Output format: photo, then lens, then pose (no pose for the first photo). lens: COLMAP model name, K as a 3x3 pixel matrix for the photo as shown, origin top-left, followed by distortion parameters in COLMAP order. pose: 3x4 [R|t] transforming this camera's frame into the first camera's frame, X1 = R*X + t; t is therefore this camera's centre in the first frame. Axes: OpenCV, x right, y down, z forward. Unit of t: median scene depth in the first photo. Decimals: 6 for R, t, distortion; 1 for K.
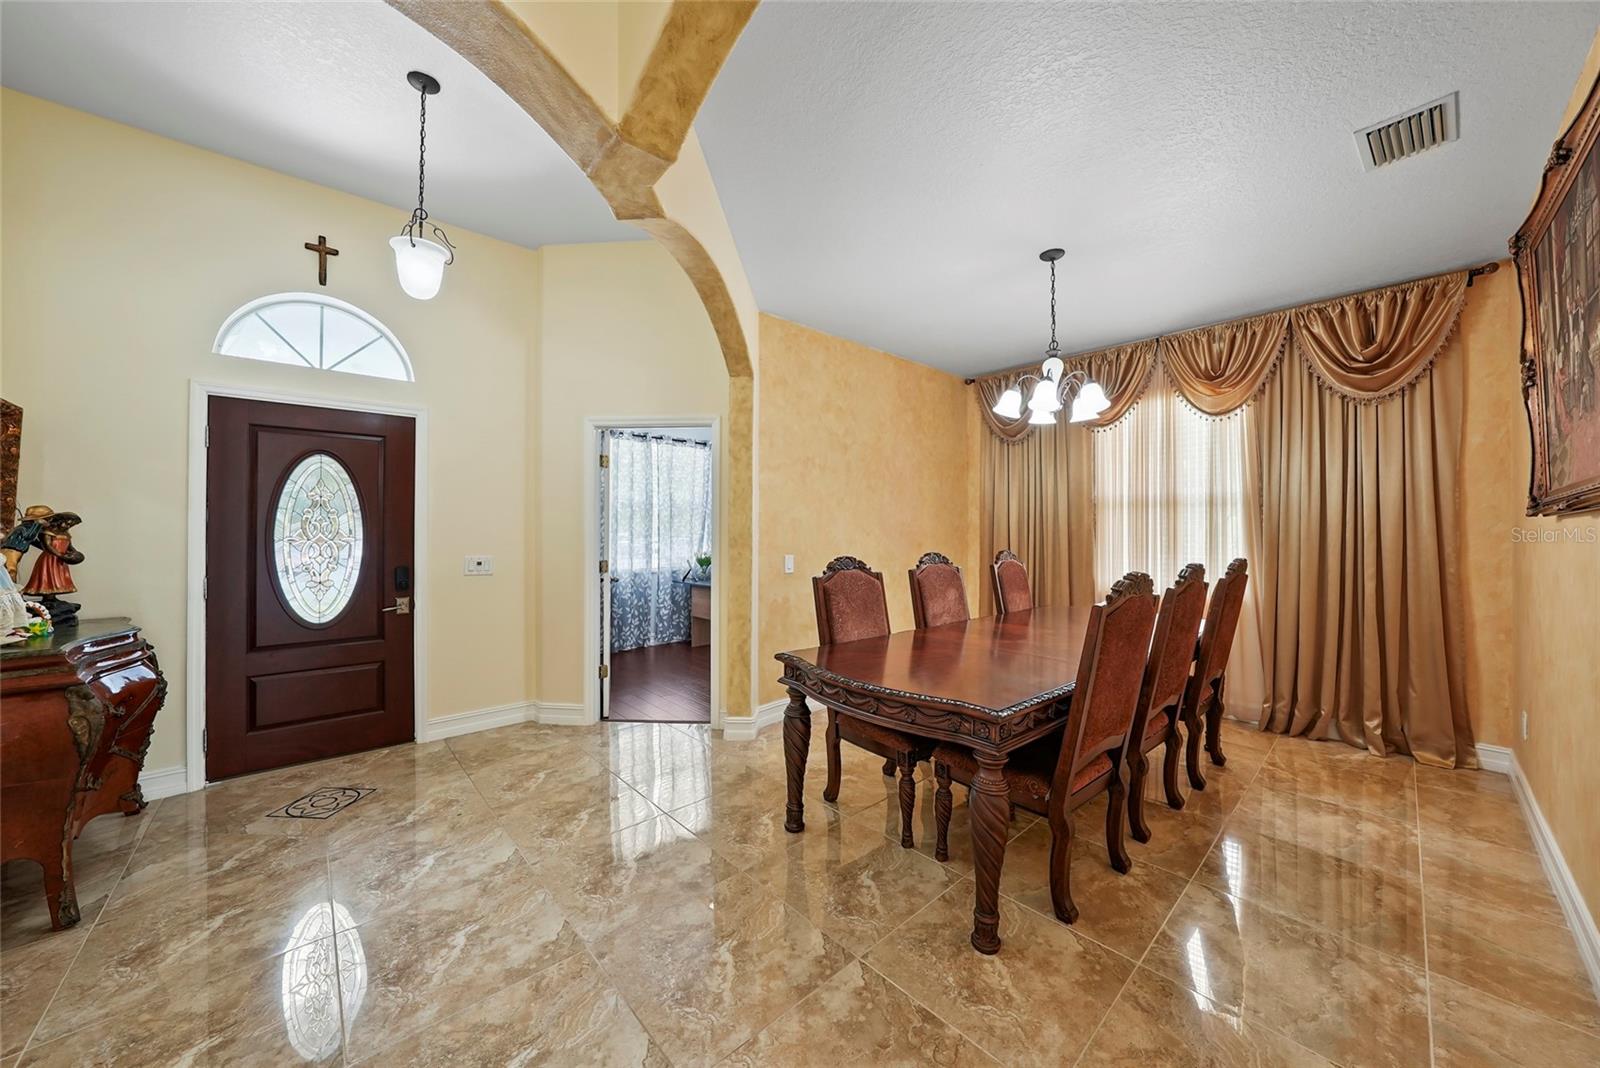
lens RADIAL K [[562.5, 0, 806.2], [0, 562.5, 534.1], [0, 0, 1]] dist [-0.031268, 0.006424]
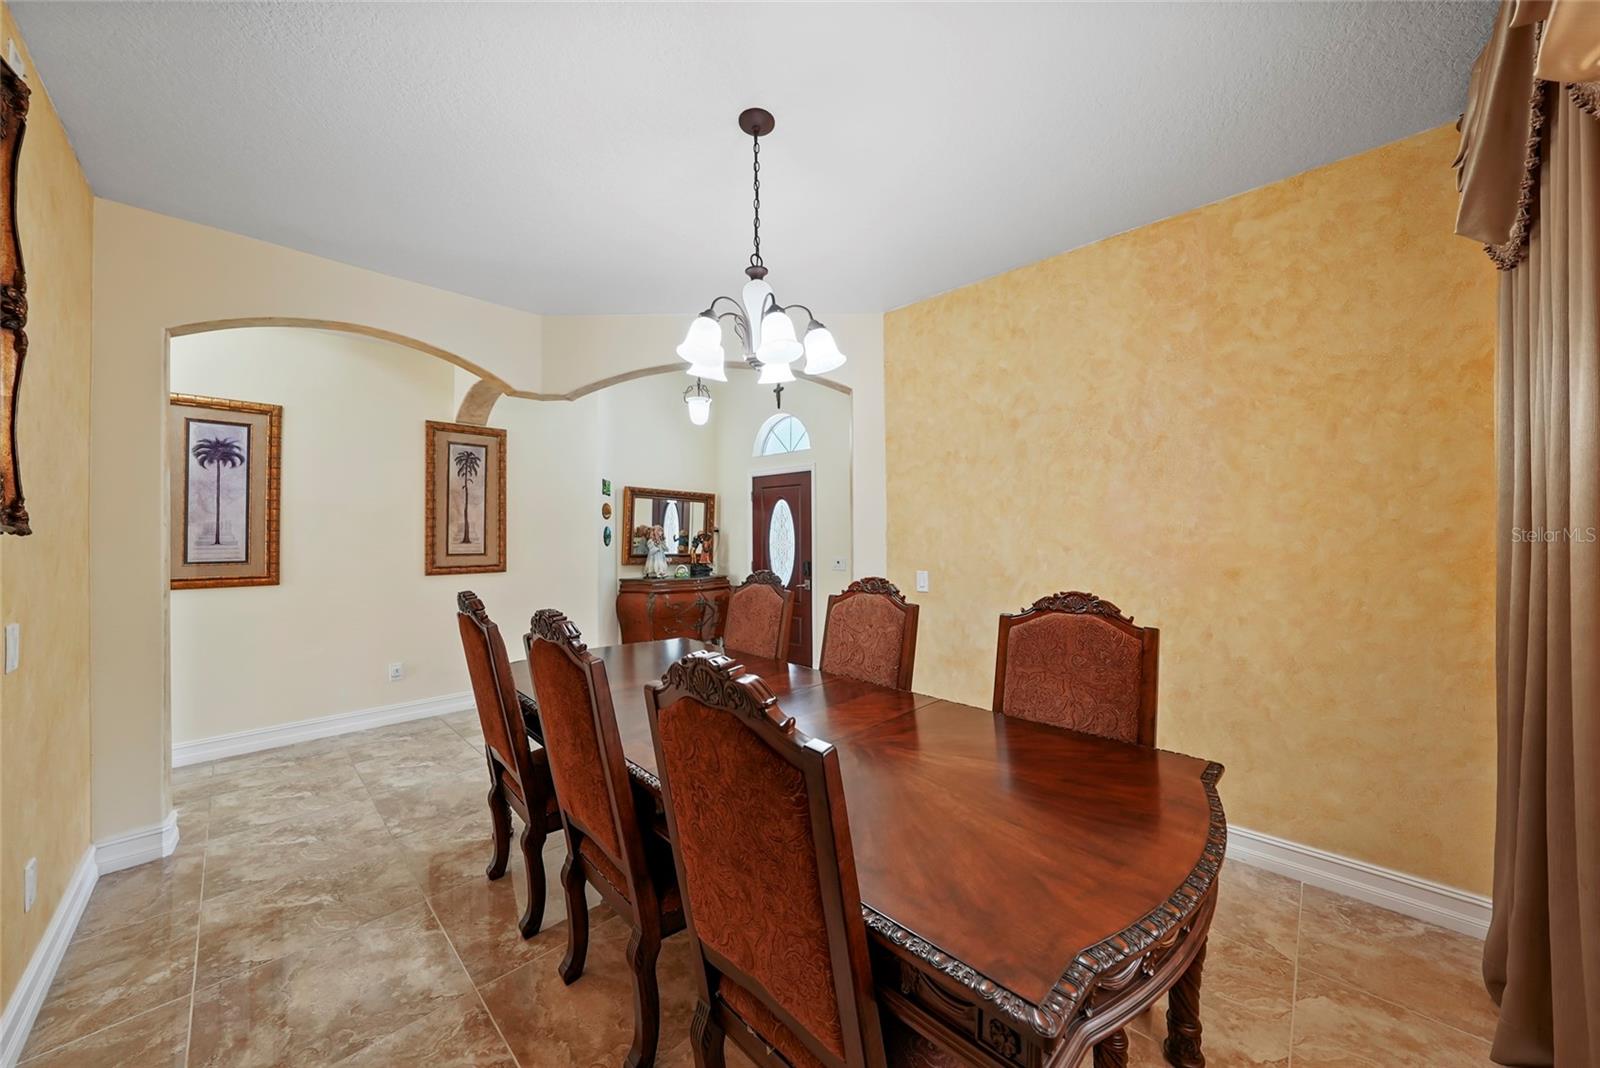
lens RADIAL K [[562.5, 0, 806.2], [0, 562.5, 534.1], [0, 0, 1]] dist [-0.031268, 0.006424]
pose [[0.059391, 0.001461, -0.998234, 0.852243], [0.003077, 0.999994, 0.001647, -0.022516], [0.998230, -0.003169, 0.059386, 0.800958]]
